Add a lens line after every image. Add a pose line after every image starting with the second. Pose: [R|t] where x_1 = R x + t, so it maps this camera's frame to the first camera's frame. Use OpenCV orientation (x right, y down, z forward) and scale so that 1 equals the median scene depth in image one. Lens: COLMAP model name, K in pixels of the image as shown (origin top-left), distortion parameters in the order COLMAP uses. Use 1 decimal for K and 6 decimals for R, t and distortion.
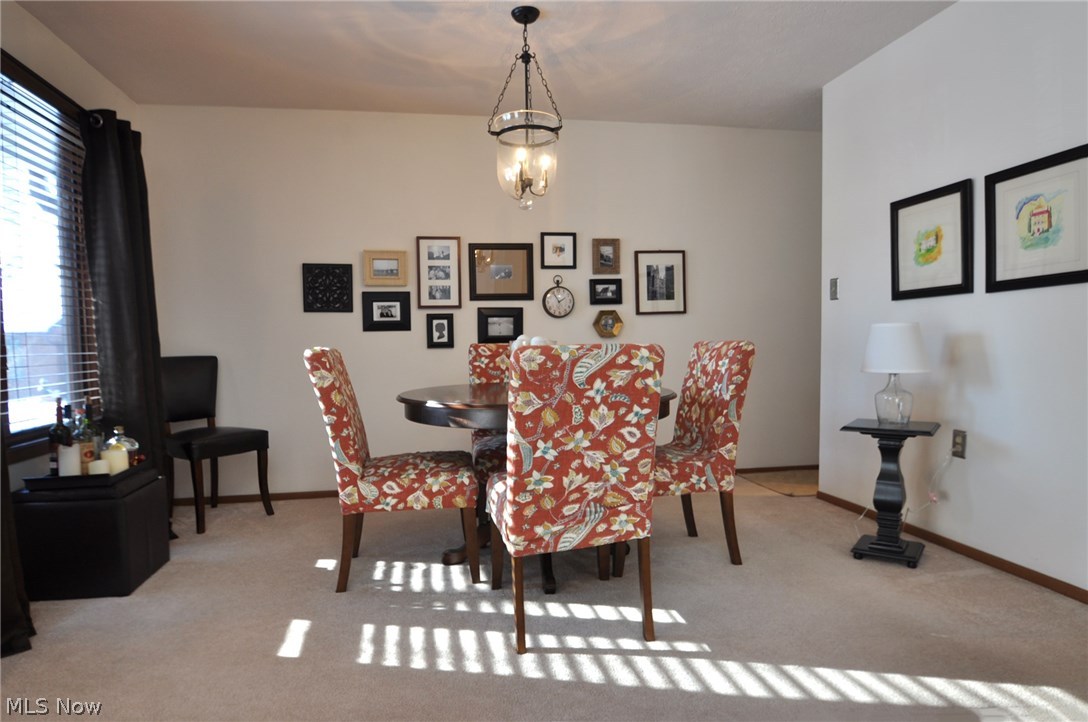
lens RADIAL K [[654.0, 0, 541.6], [0, 654.0, 370.2], [0, 0, 1]] dist [-0.028029, 0.000723]
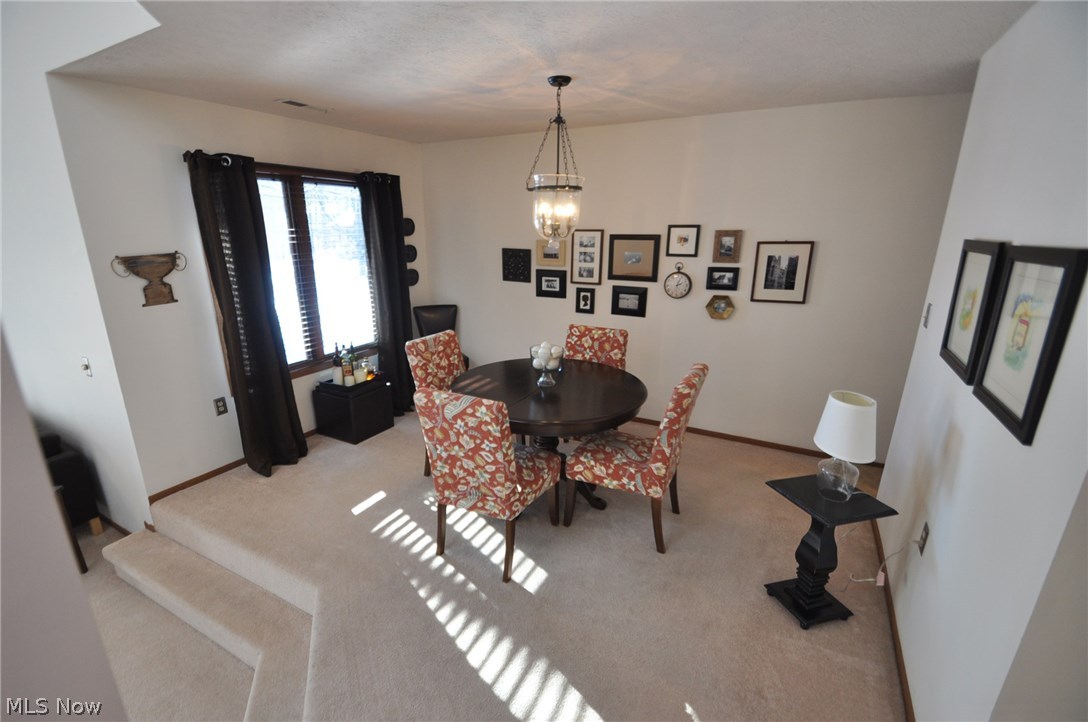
lens RADIAL K [[485.5, 0, 517.7], [0, 485.5, 377.1], [0, 0, 1]] dist [0.022777, -0.023446]
pose [[0.778042, 0.201507, -0.595018, 0.374363], [-0.045722, 0.962812, 0.266277, -0.171393], [0.626547, -0.179969, 0.758321, 0.113179]]
